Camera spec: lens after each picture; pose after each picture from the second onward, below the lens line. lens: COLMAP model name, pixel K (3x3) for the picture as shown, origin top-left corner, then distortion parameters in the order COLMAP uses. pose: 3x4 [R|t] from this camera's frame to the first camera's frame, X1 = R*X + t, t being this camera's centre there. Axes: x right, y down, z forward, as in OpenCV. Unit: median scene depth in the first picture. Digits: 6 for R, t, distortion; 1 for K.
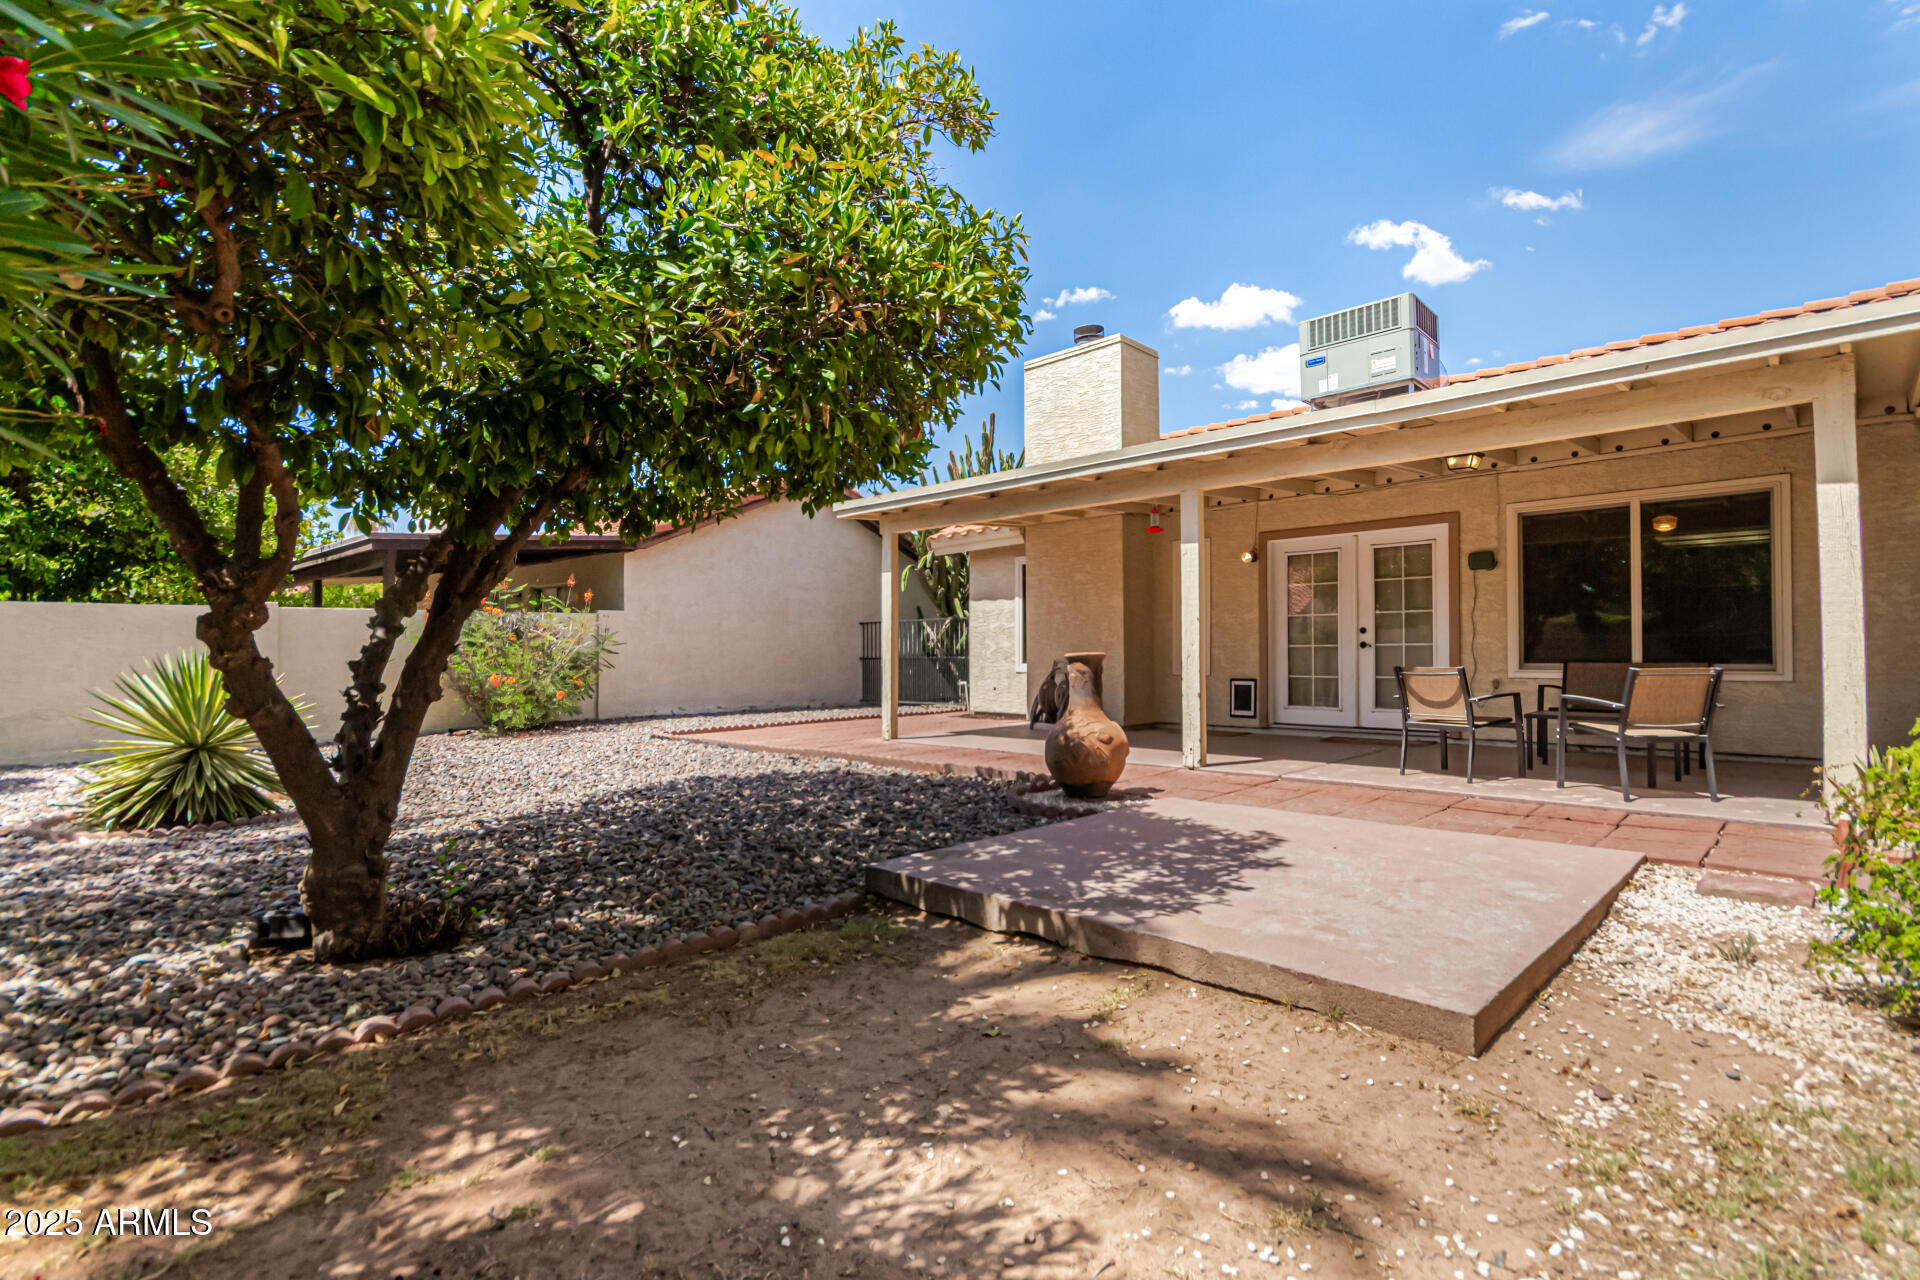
lens RADIAL K [[903.5, 0, 956.6], [0, 903.5, 638.7], [0, 0, 1]] dist [0.001481, 0.002706]
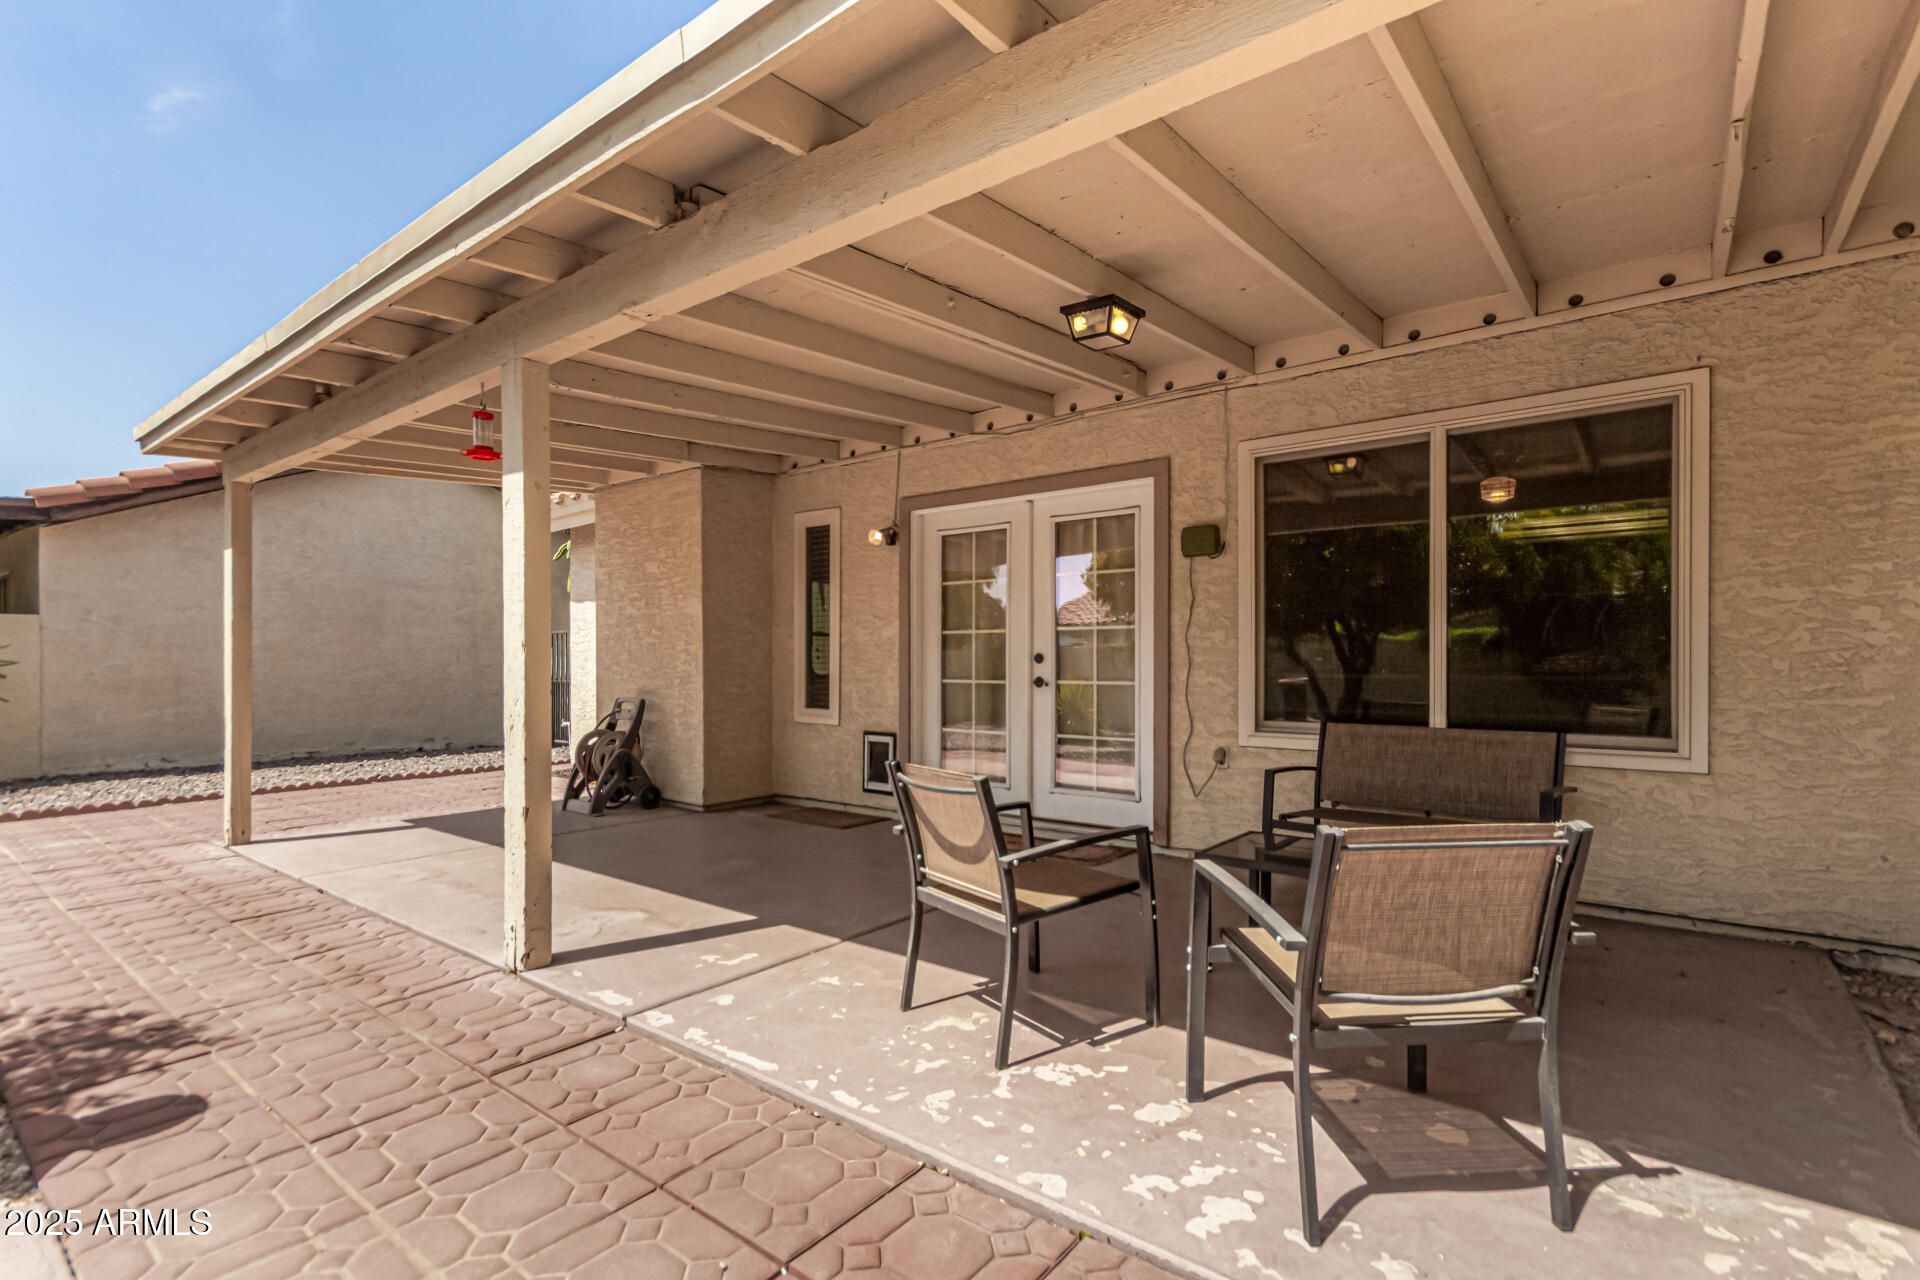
lens RADIAL K [[903.5, 0, 969.4], [0, 903.5, 656.7], [0, 0, 1]] dist [0.001481, 0.002706]
pose [[0.993888, 0.004165, 0.110314, 0.355830], [-0.005347, 0.999931, 0.010424, -0.017147], [-0.110263, -0.010950, 0.993842, 0.424594]]
